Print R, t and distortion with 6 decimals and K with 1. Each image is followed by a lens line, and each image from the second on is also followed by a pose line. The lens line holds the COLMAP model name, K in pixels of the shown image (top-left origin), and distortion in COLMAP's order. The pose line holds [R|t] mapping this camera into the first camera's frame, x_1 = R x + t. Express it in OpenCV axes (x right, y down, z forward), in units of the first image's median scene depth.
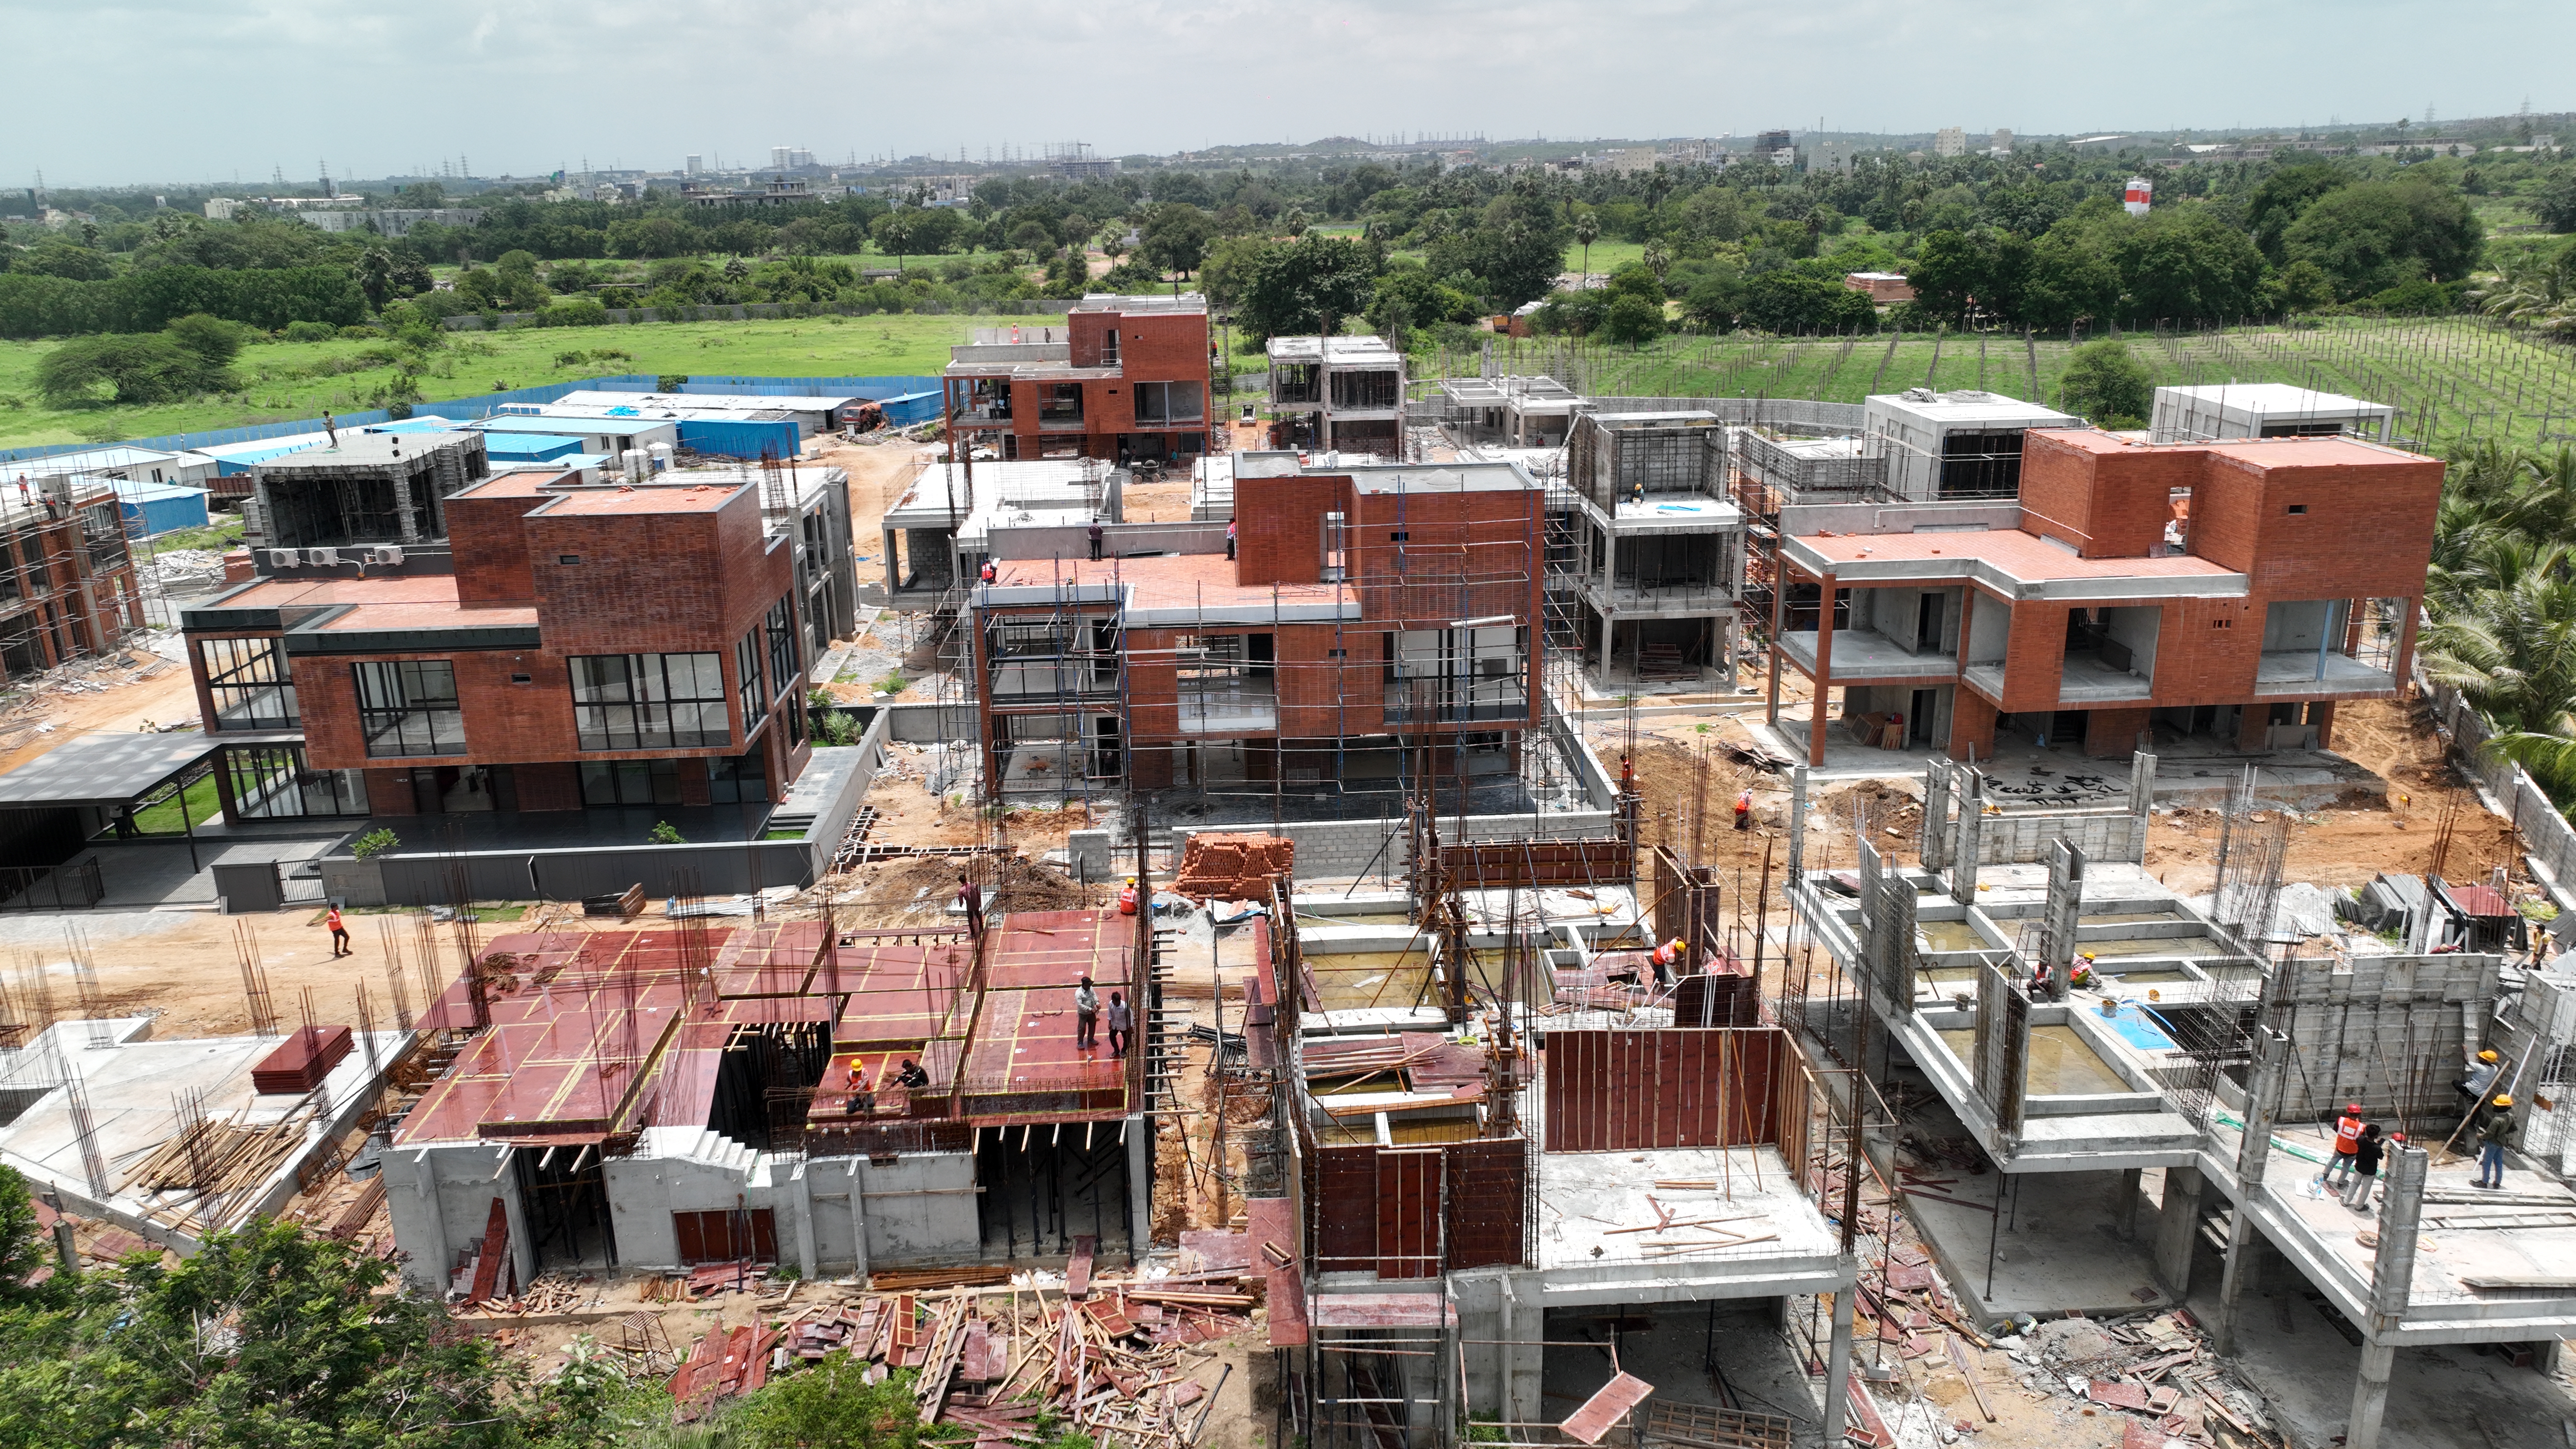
lens RADIAL K [[1805.6, 0, 1300.6], [0, 1805.6, 720.7], [0, 0, 1]] dist [-0.022725, 0.041022]
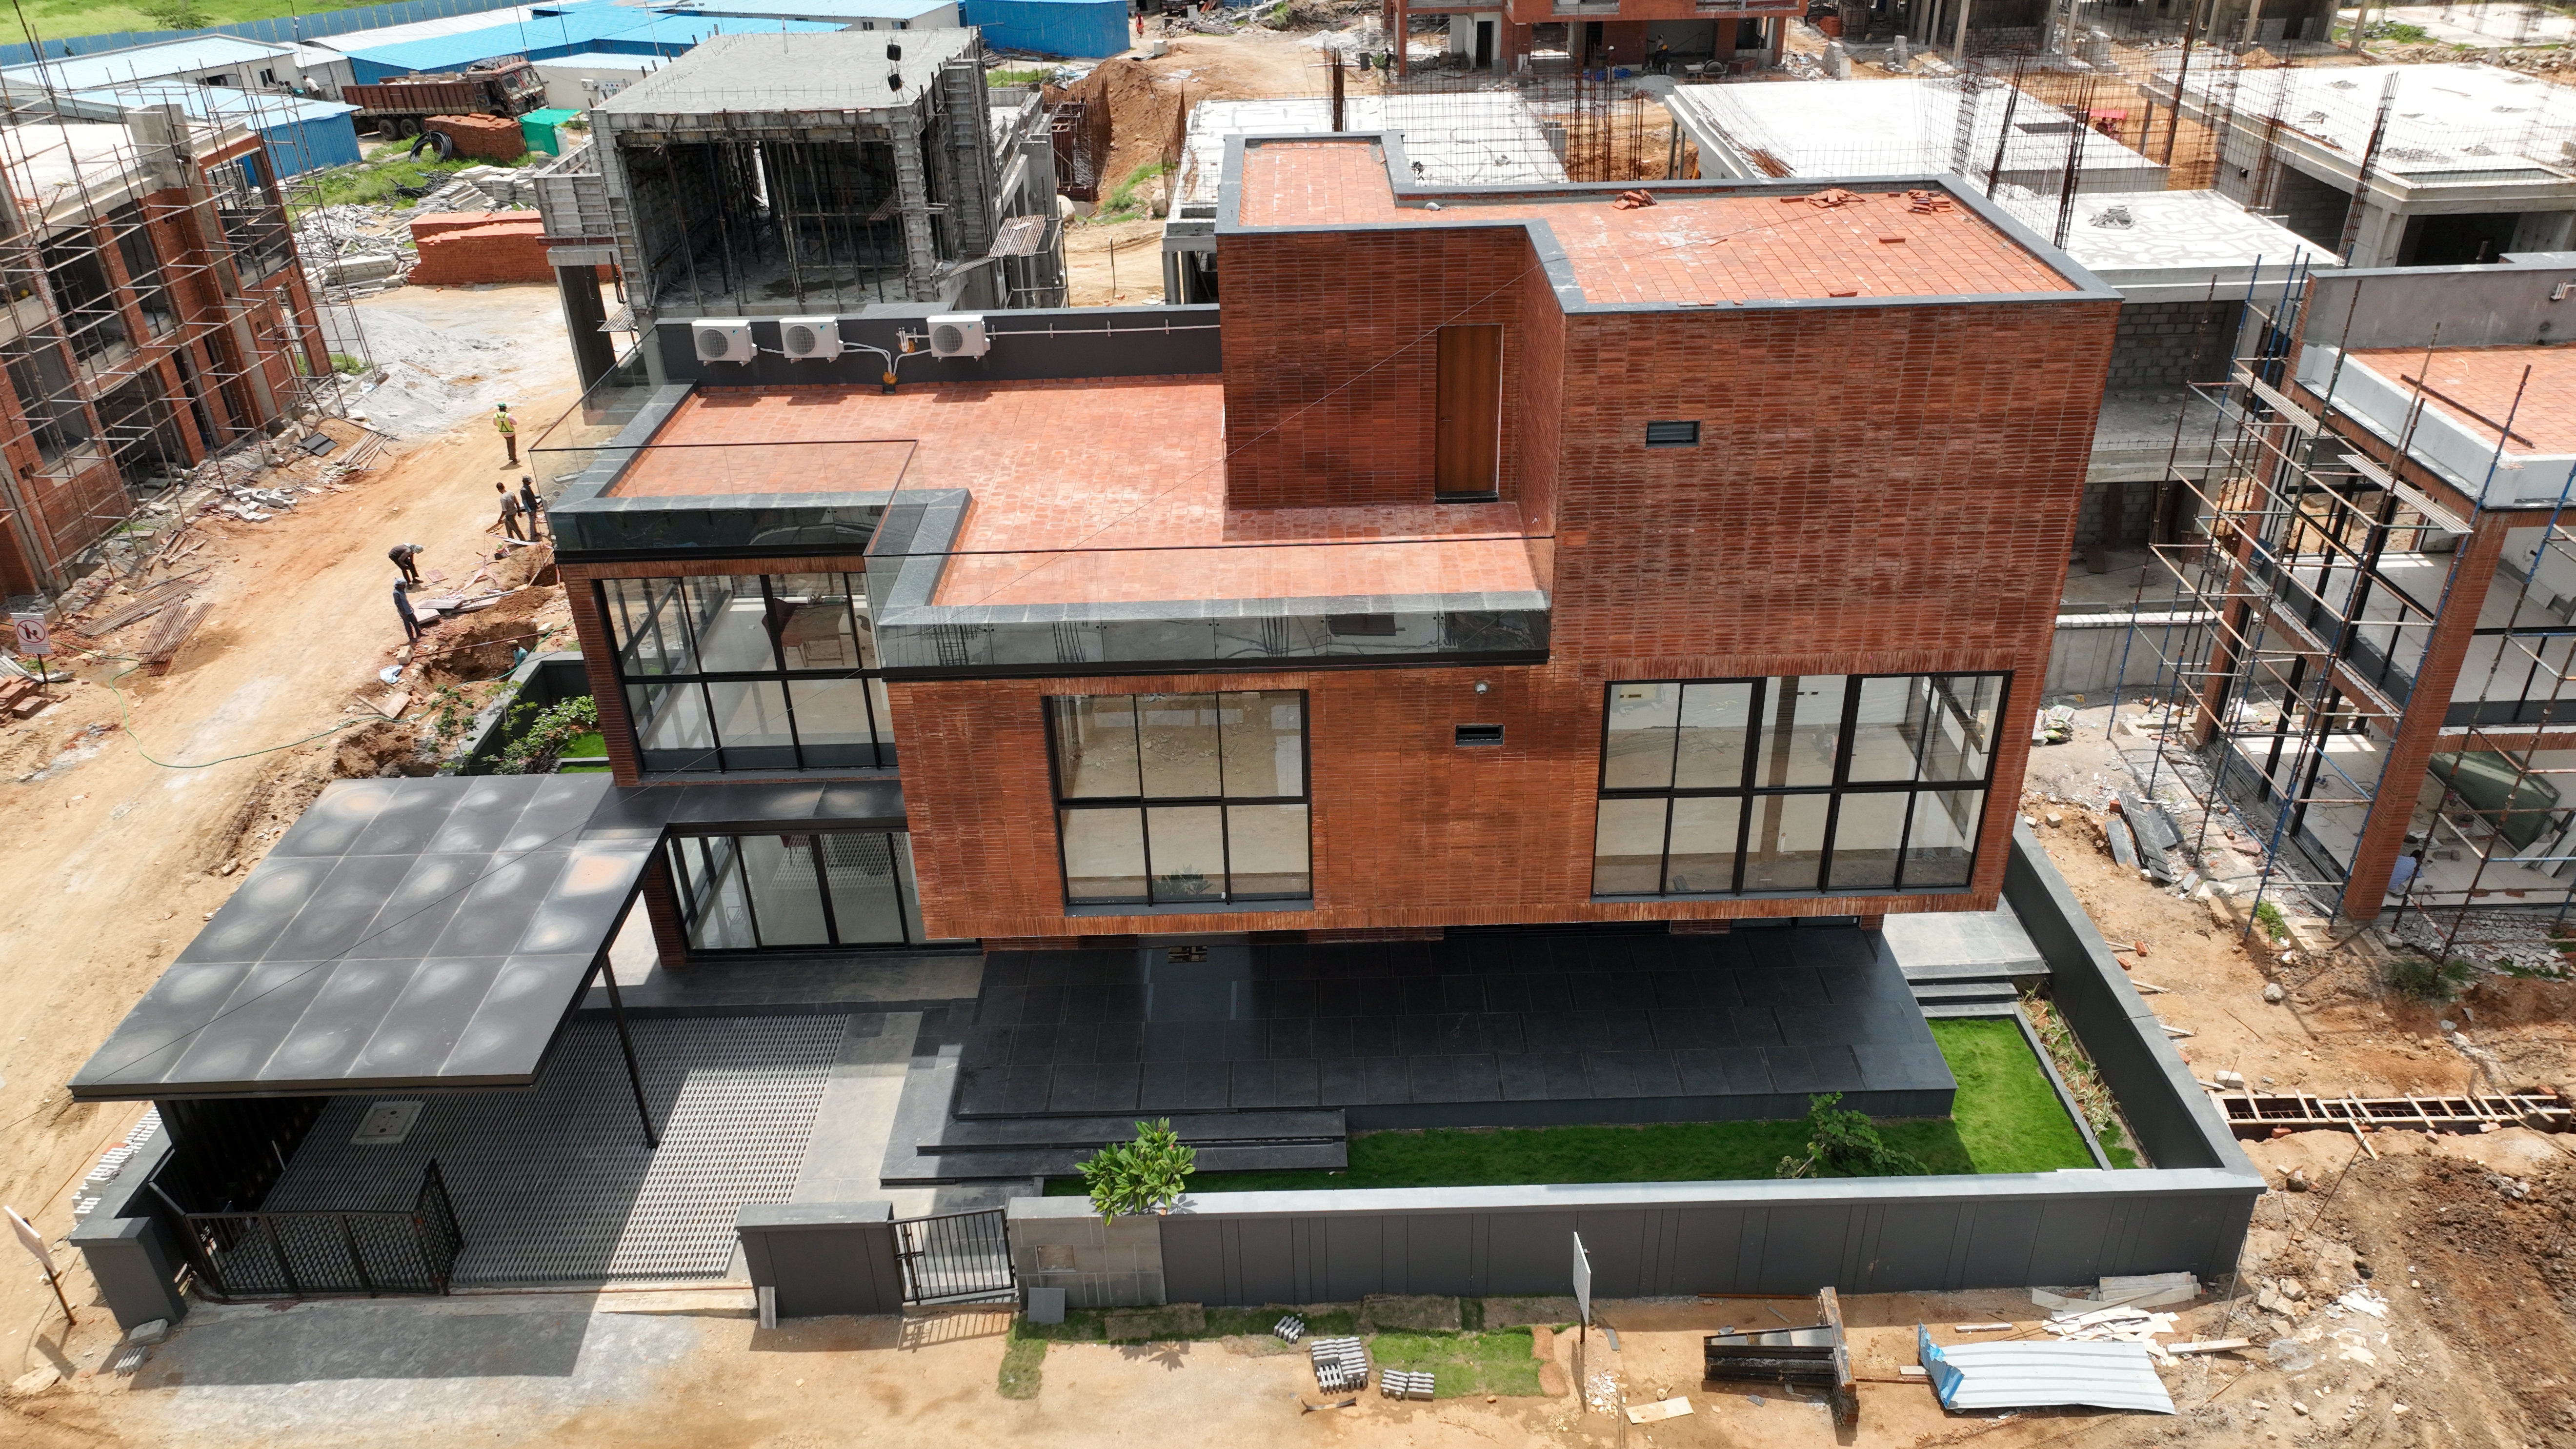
lens RADIAL K [[1805.6, 0, 1300.6], [0, 1805.6, 720.7], [0, 0, 1]] dist [-0.022725, 0.041022]
pose [[0.999035, 0.017744, -0.040185, -0.327395], [-0.008665, 0.976415, 0.215729, -0.077572], [0.043065, -0.215173, 0.975626, 0.452454]]
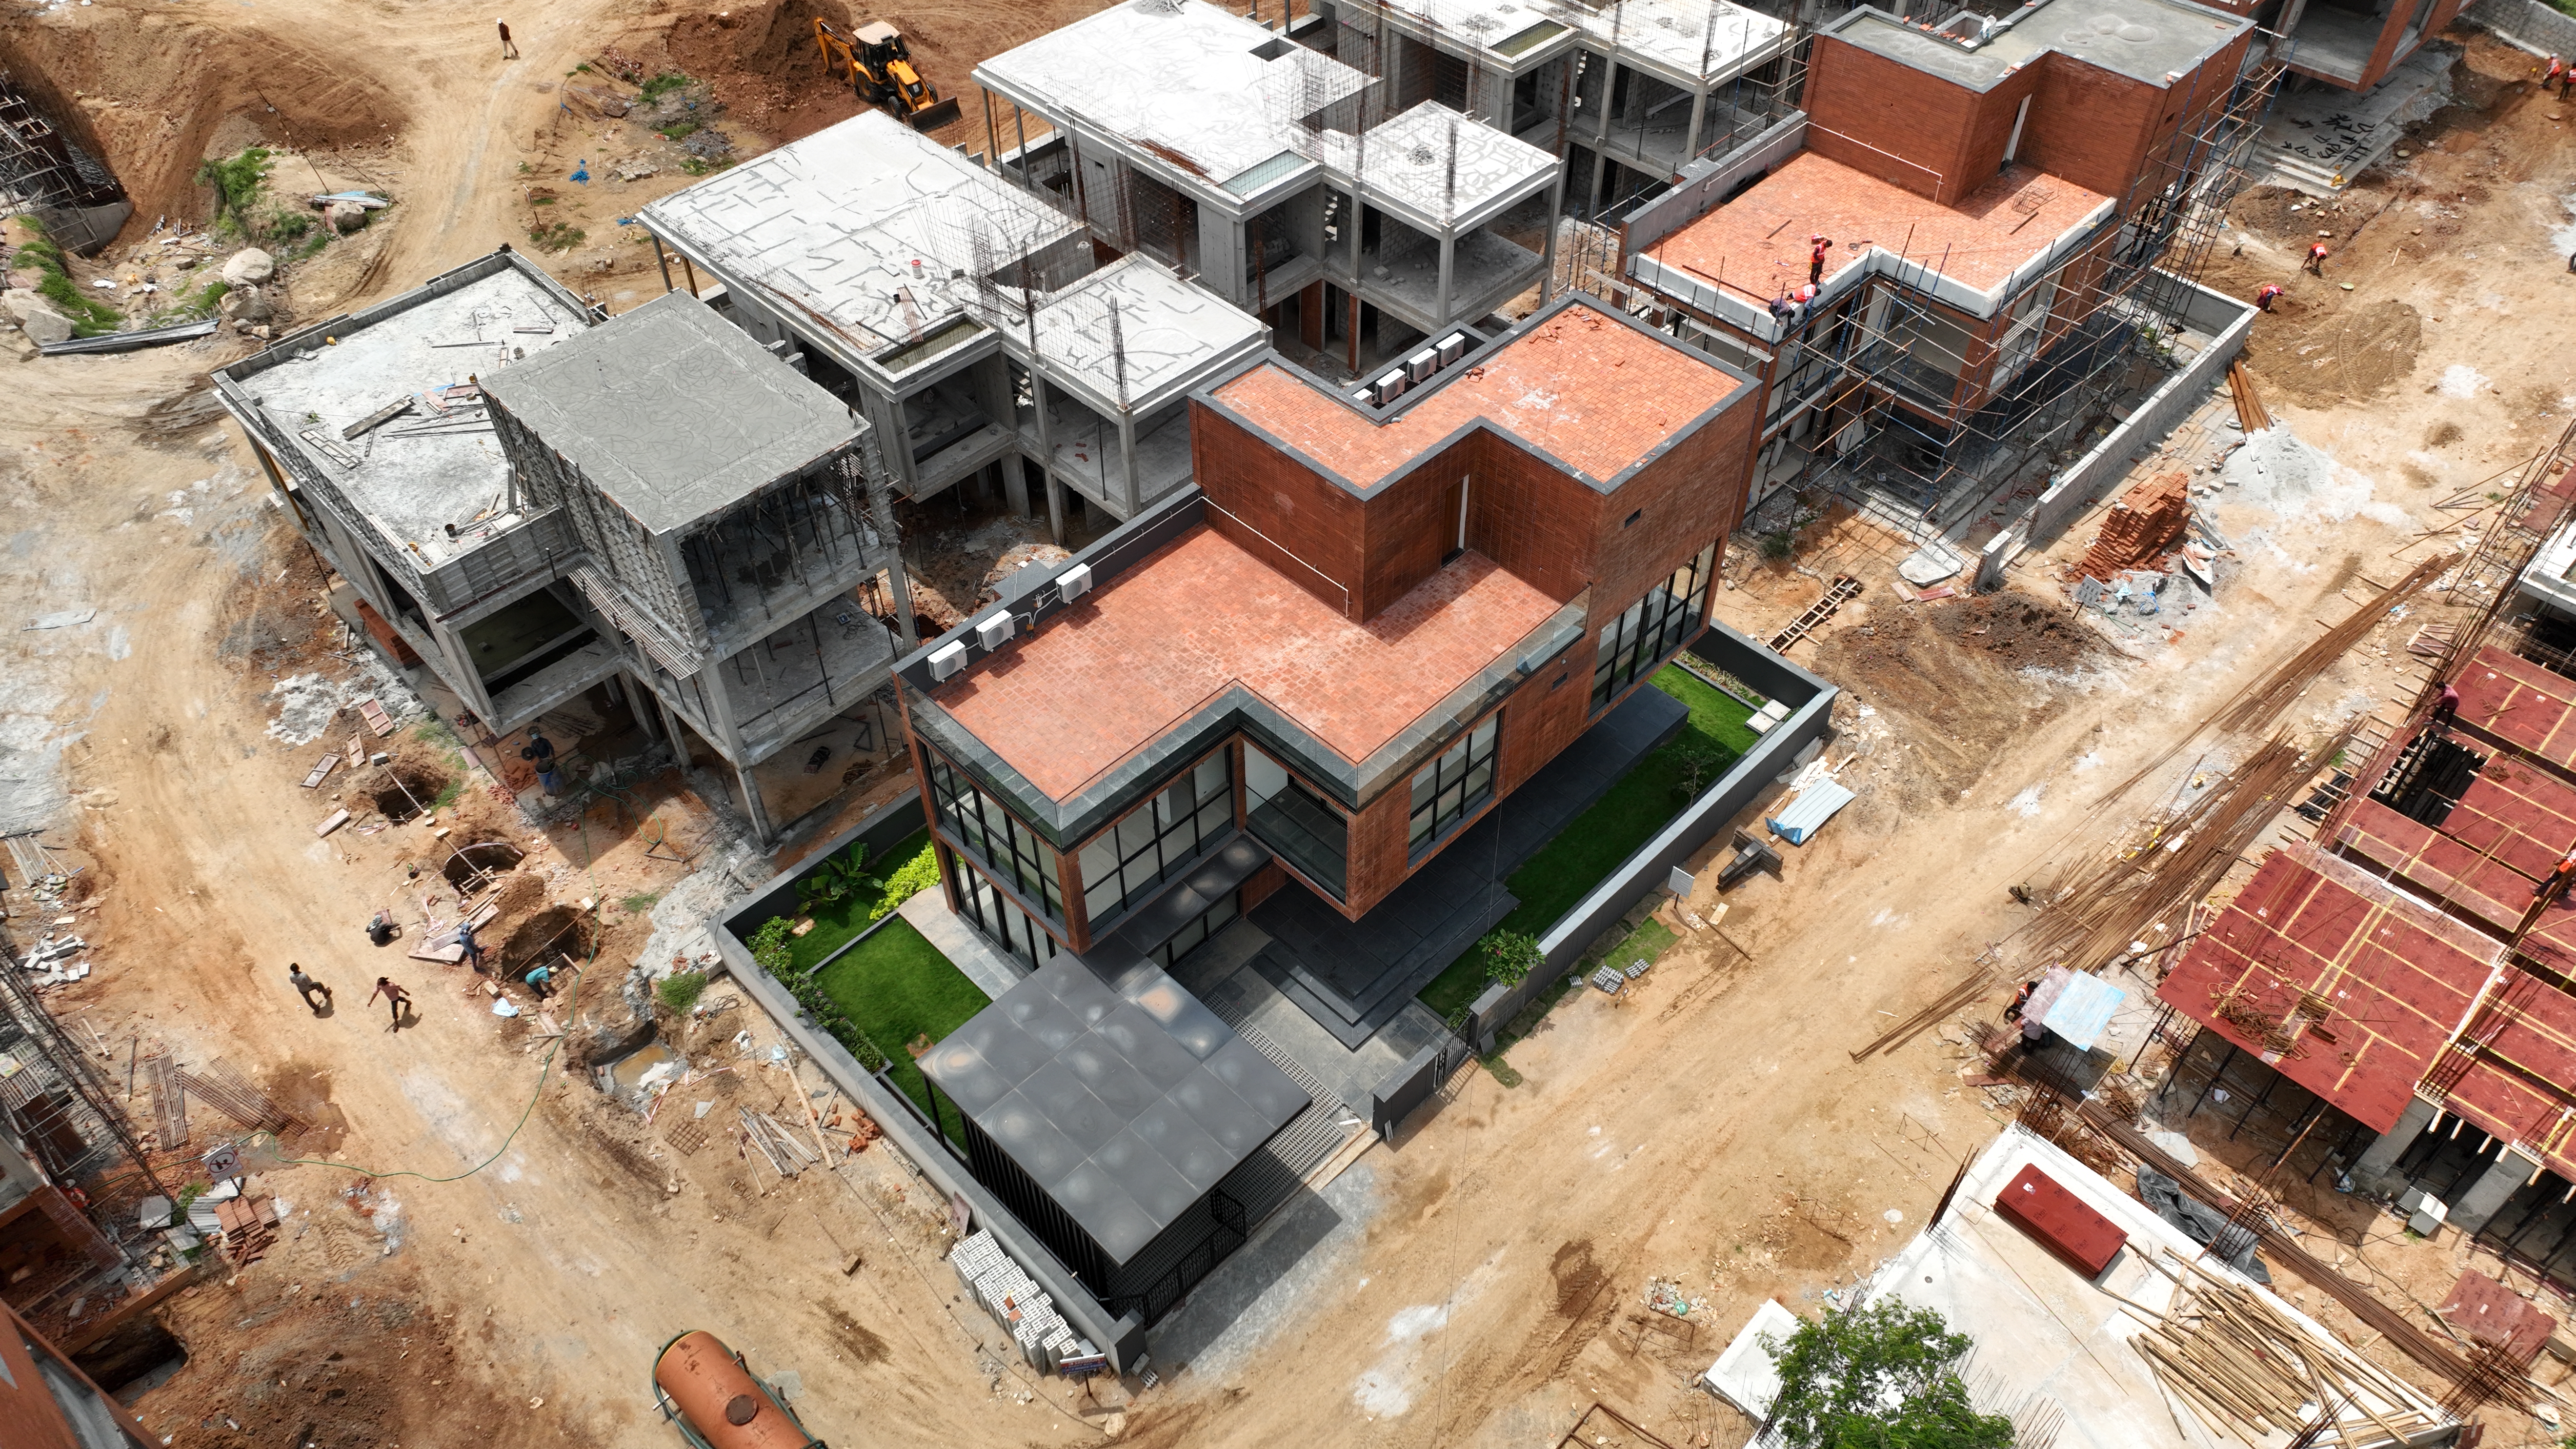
lens RADIAL K [[1805.6, 0, 1300.6], [0, 1805.6, 720.7], [0, 0, 1]] dist [-0.022725, 0.041022]
pose [[0.740950, -0.470957, 0.478740, -0.631977], [0.191674, 0.831533, 0.521358, -0.302675], [-0.643626, -0.294538, 0.706395, 0.384914]]
